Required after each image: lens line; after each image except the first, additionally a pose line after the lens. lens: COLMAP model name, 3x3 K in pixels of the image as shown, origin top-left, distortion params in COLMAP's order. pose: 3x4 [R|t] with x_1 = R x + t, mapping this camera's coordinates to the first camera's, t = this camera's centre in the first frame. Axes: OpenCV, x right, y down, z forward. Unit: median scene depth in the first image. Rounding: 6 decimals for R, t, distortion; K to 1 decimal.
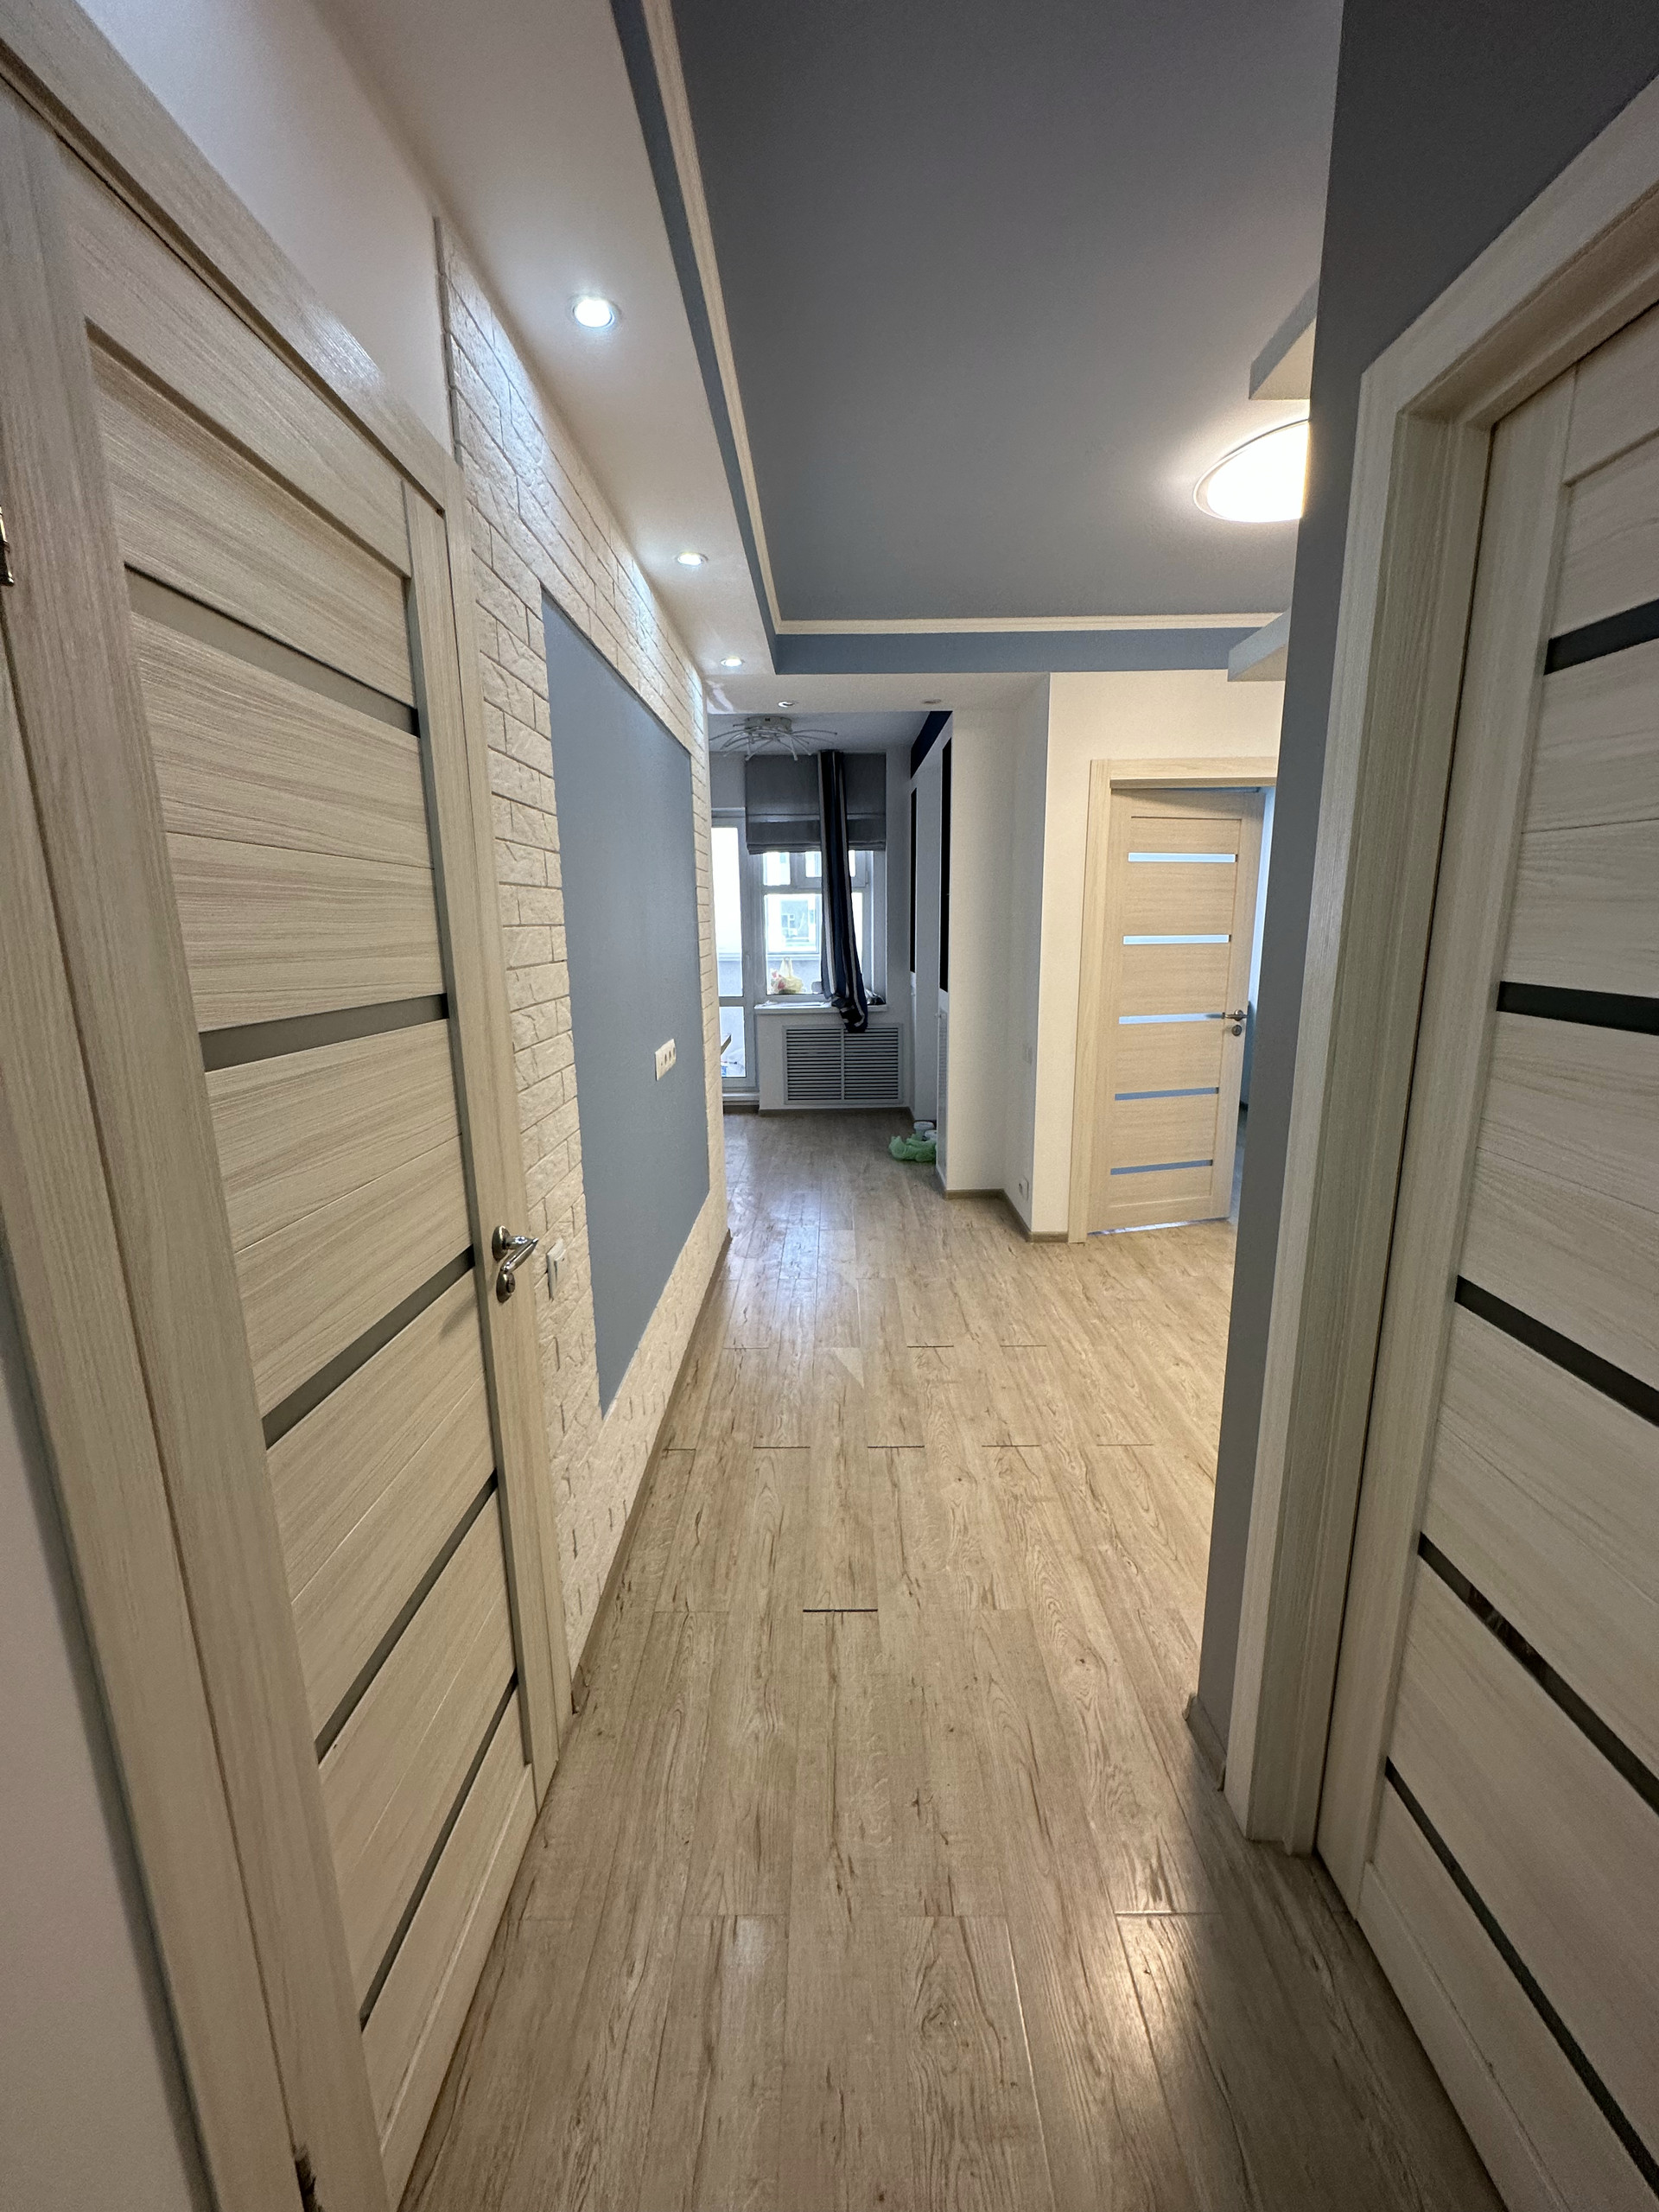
lens RADIAL K [[885.3, 0, 826.3], [0, 885.3, 1117.0], [0, 0, 1]] dist [-0.002384, 0.001029]
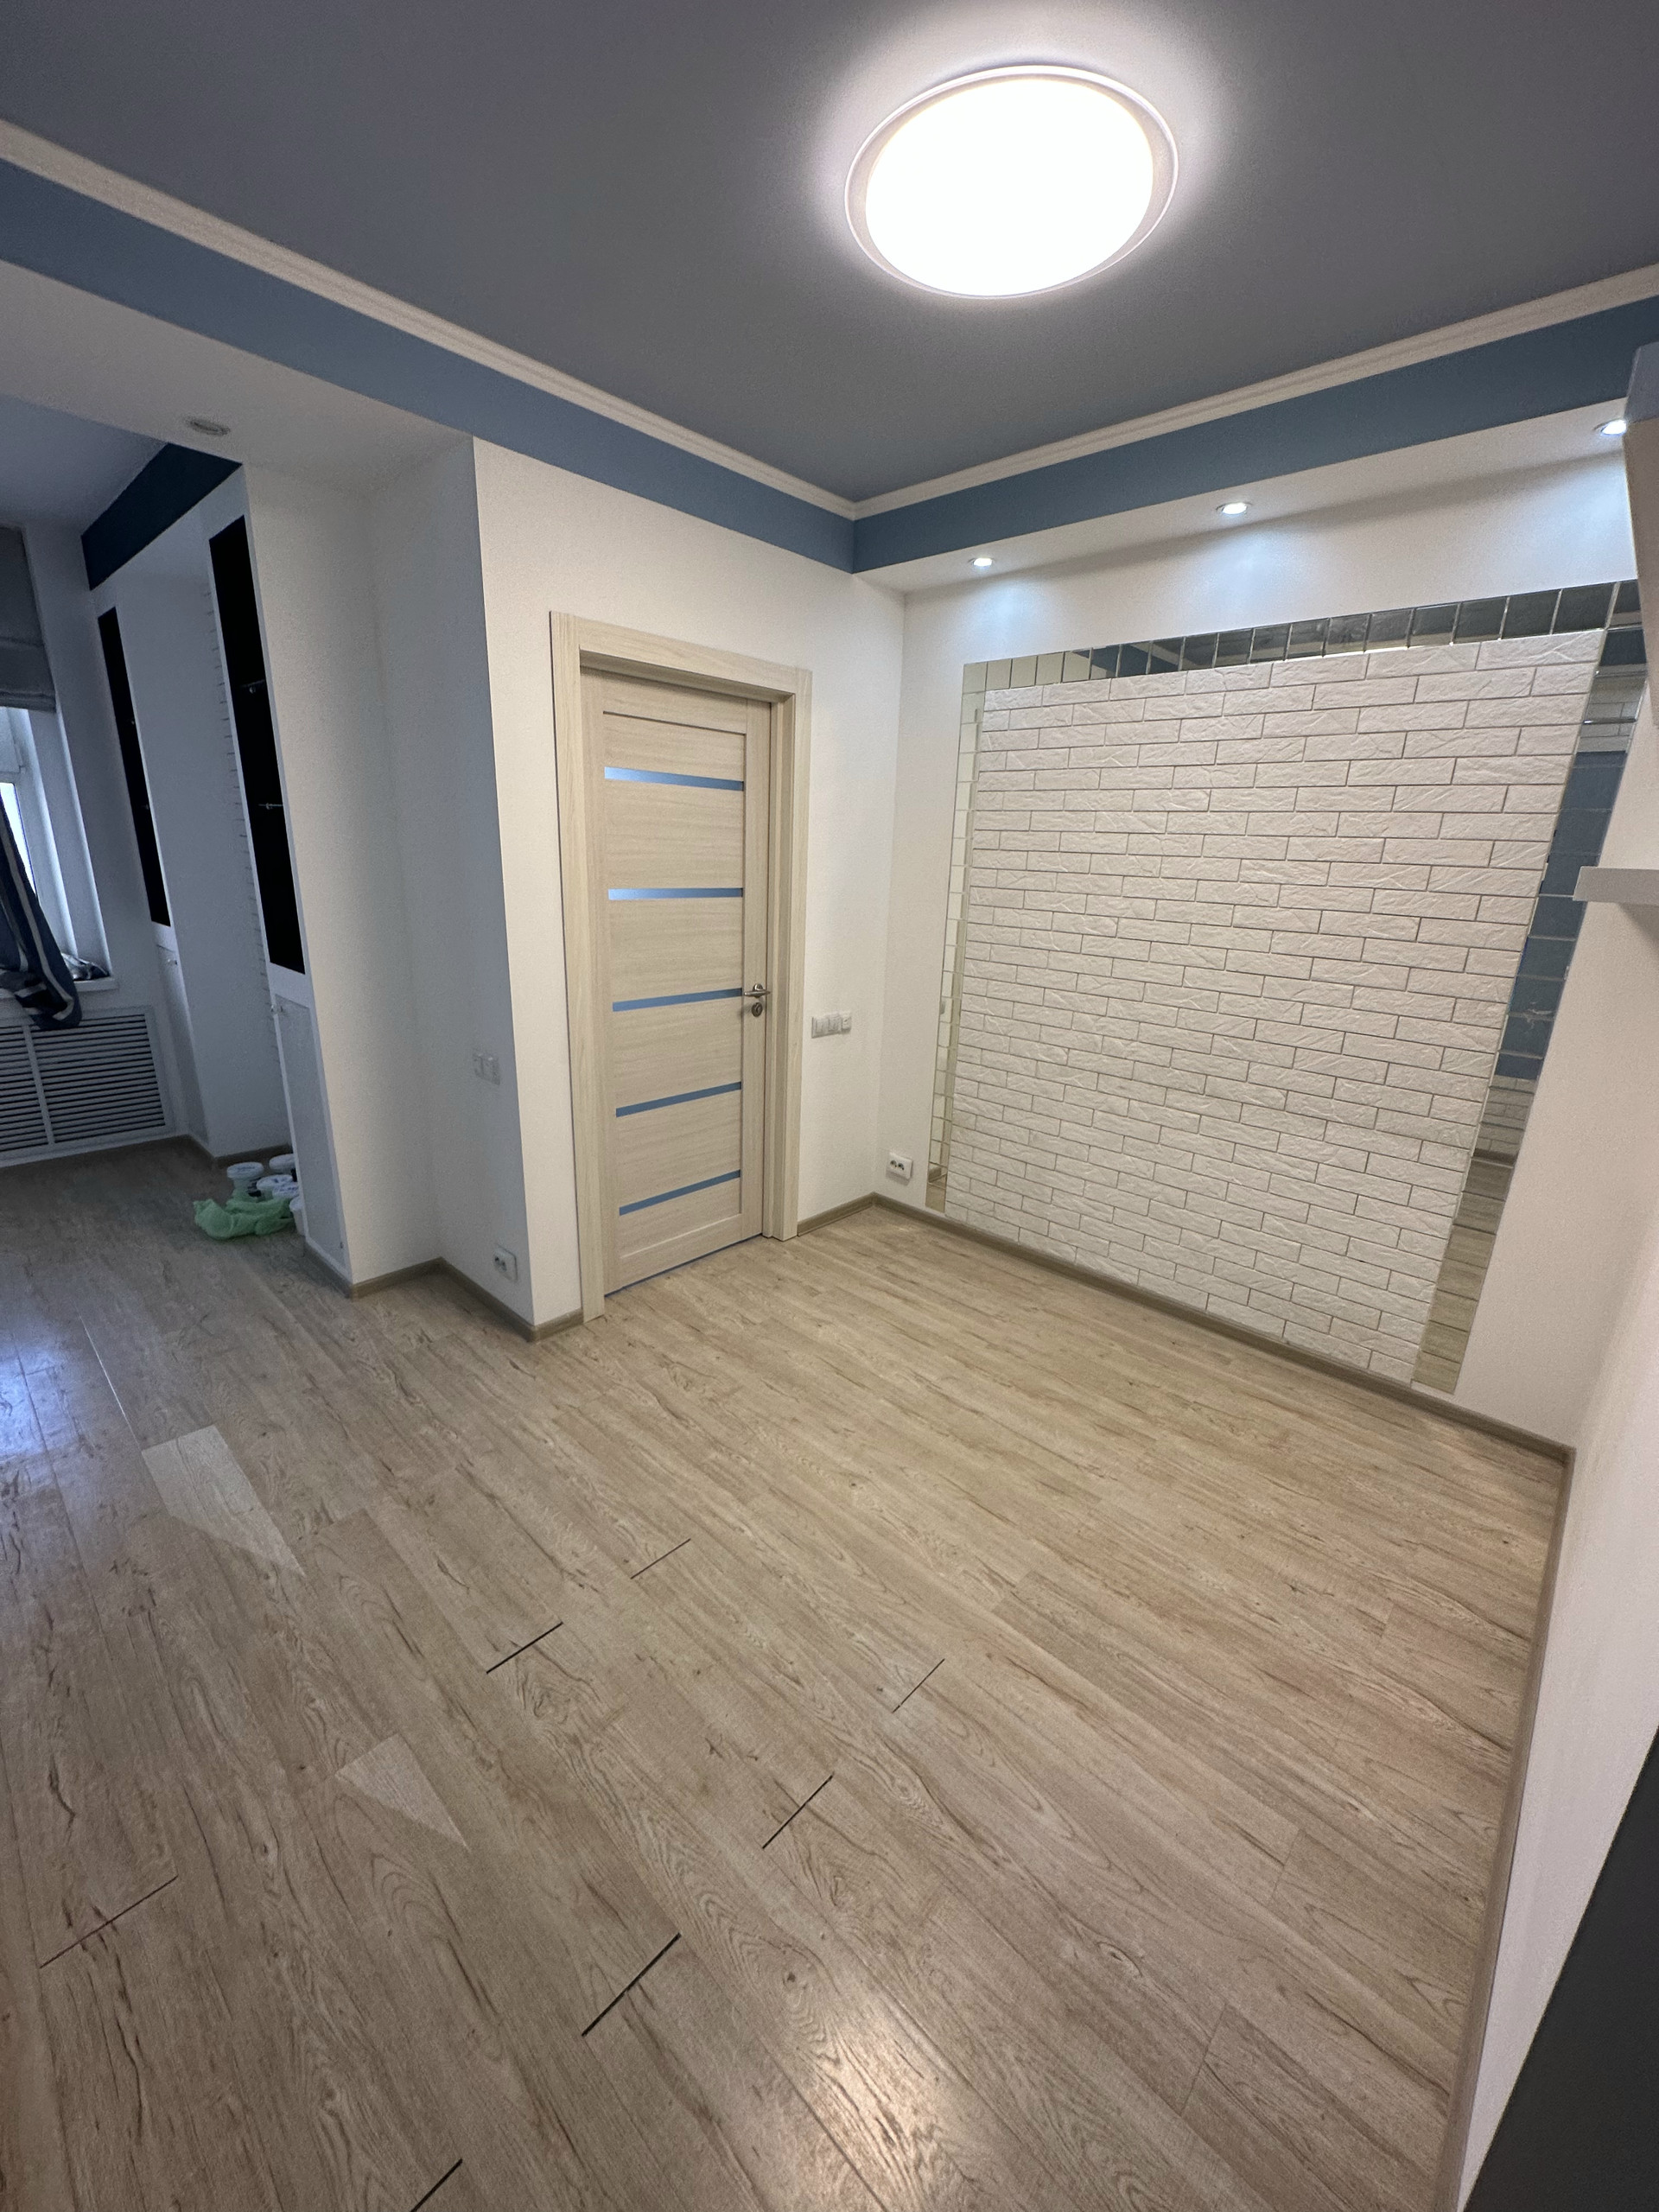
lens RADIAL K [[885.3, 0, 823.0], [0, 885.3, 1110.0], [0, 0, 1]] dist [-0.002384, 0.001029]
pose [[0.683836, -0.173927, 0.708603, -0.085905], [0.114813, 0.984725, 0.130901, -0.119204], [-0.720546, -0.008158, 0.693359, 0.449320]]
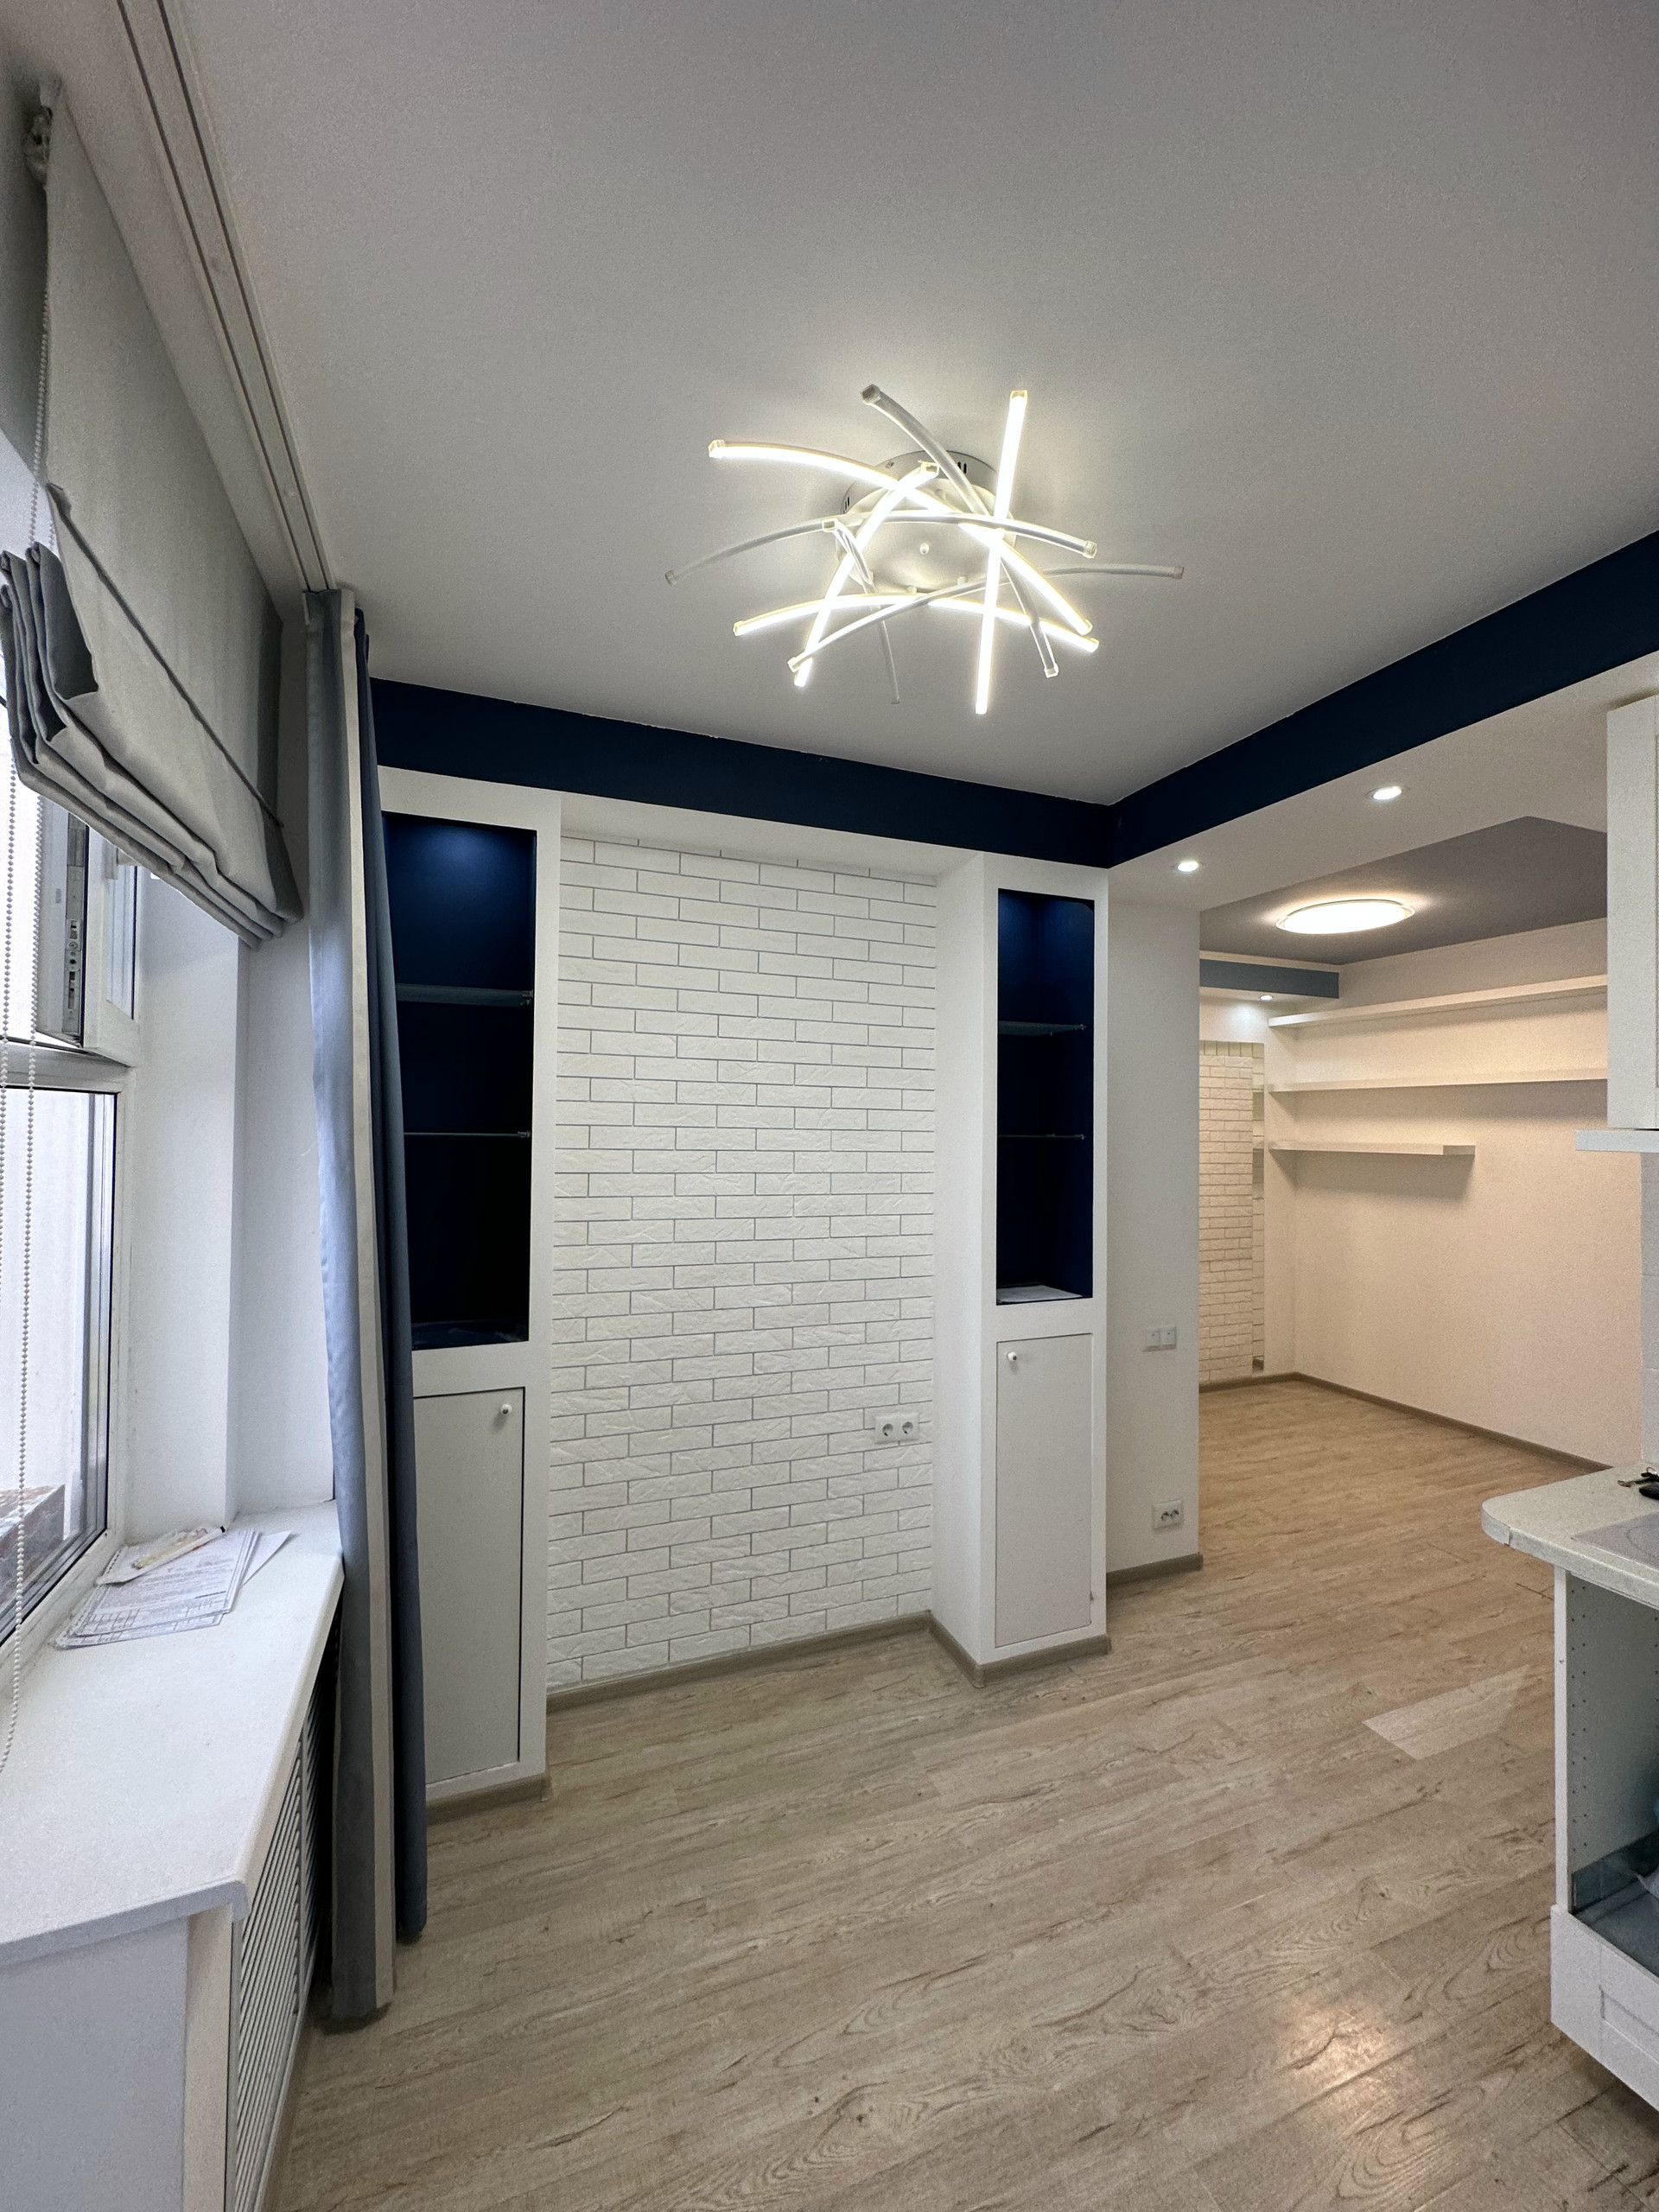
lens RADIAL K [[885.3, 0, 860.7], [0, 885.3, 1121.8], [0, 0, 1]] dist [-0.002384, 0.001029]
pose [[-0.381481, 0.009290, 0.924330, -0.357667], [0.196782, 0.977845, 0.071386, -0.346102], [-0.903188, 0.209124, -0.374858, 1.382720]]
